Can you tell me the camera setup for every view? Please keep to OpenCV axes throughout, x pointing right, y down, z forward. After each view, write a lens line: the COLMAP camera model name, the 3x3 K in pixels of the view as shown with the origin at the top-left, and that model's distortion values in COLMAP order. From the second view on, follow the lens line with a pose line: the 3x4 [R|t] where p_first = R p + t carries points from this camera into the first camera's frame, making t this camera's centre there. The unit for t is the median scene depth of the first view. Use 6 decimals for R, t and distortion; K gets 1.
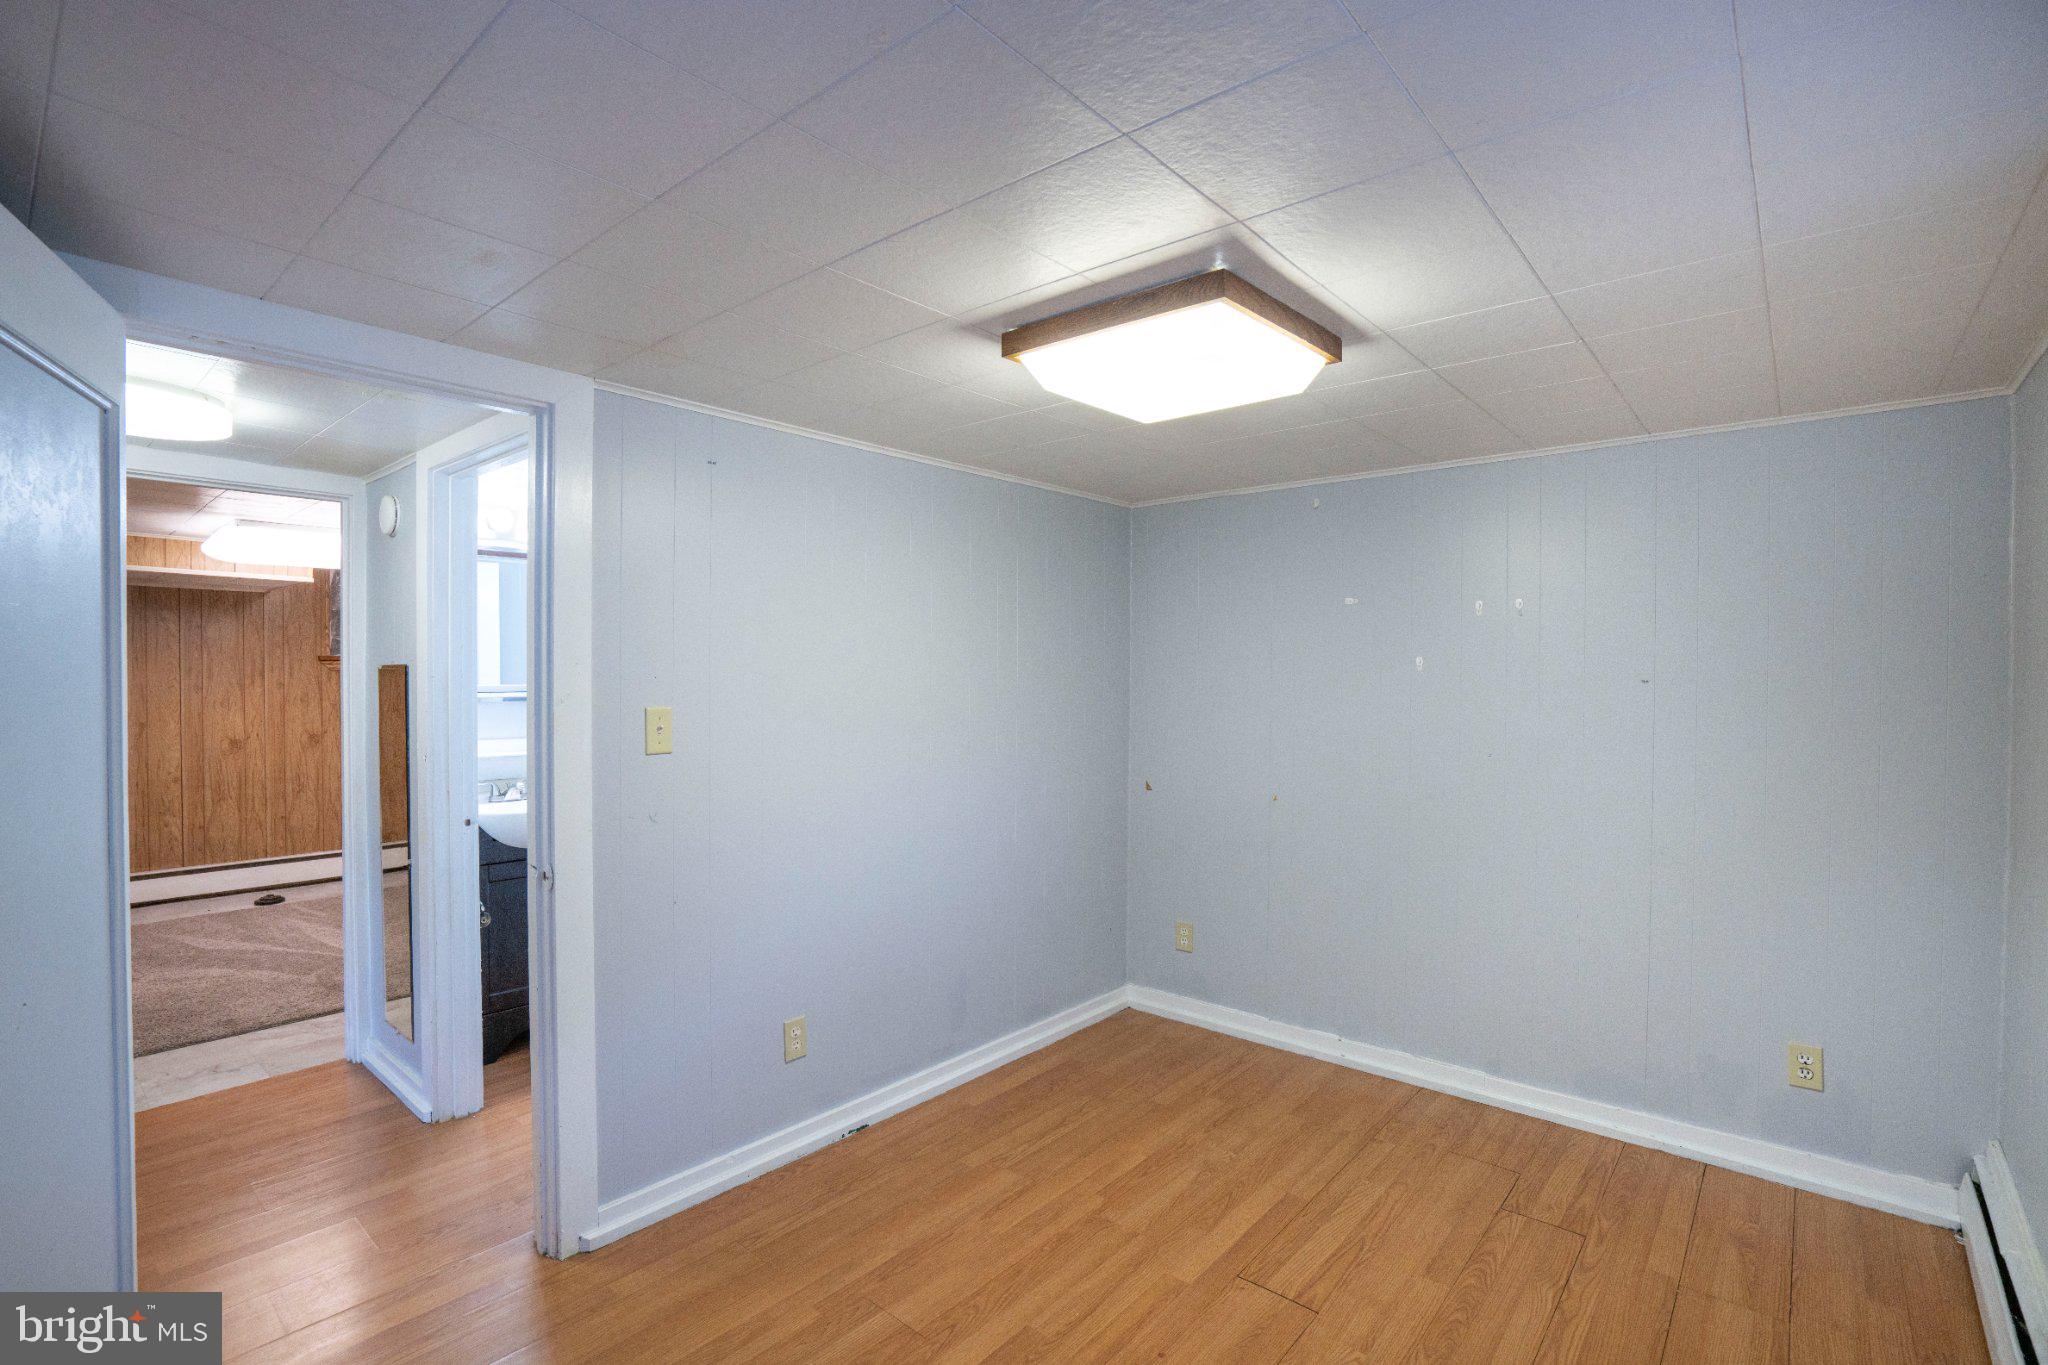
lens RADIAL K [[942.5, 0, 1025.9], [0, 942.5, 691.0], [0, 0, 1]] dist [-0.022081, -0.000108]
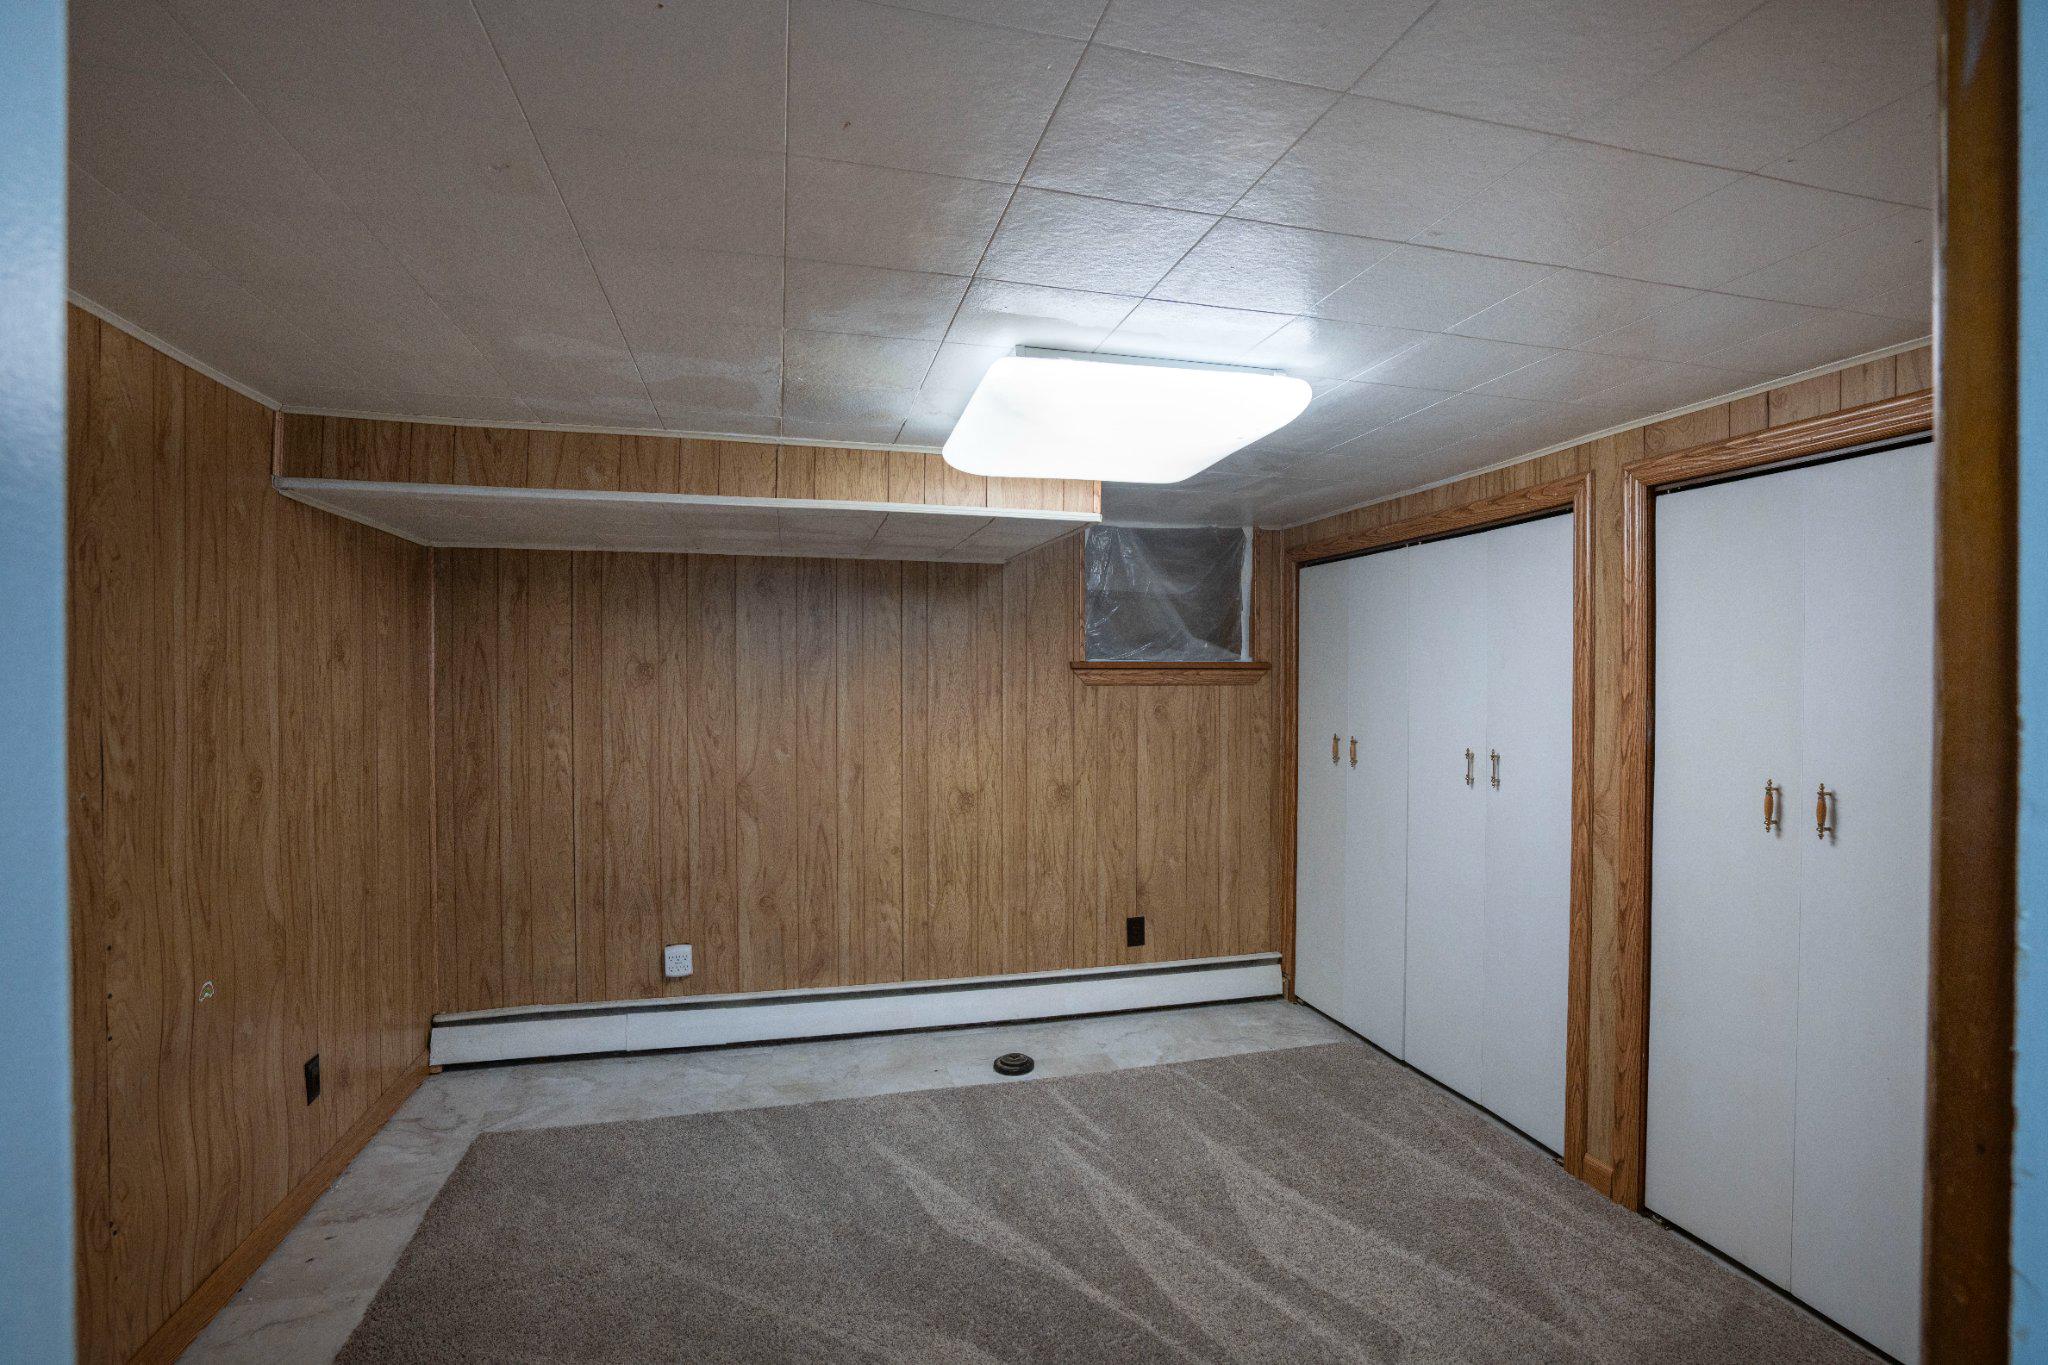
lens RADIAL K [[942.5, 0, 1021.0], [0, 942.5, 680.8], [0, 0, 1]] dist [-0.022081, -0.000108]
pose [[0.826783, -0.001805, -0.562518, -0.449397], [-0.003843, 0.999953, -0.008857, -0.019829], [0.562508, 0.009484, 0.826737, 0.474807]]
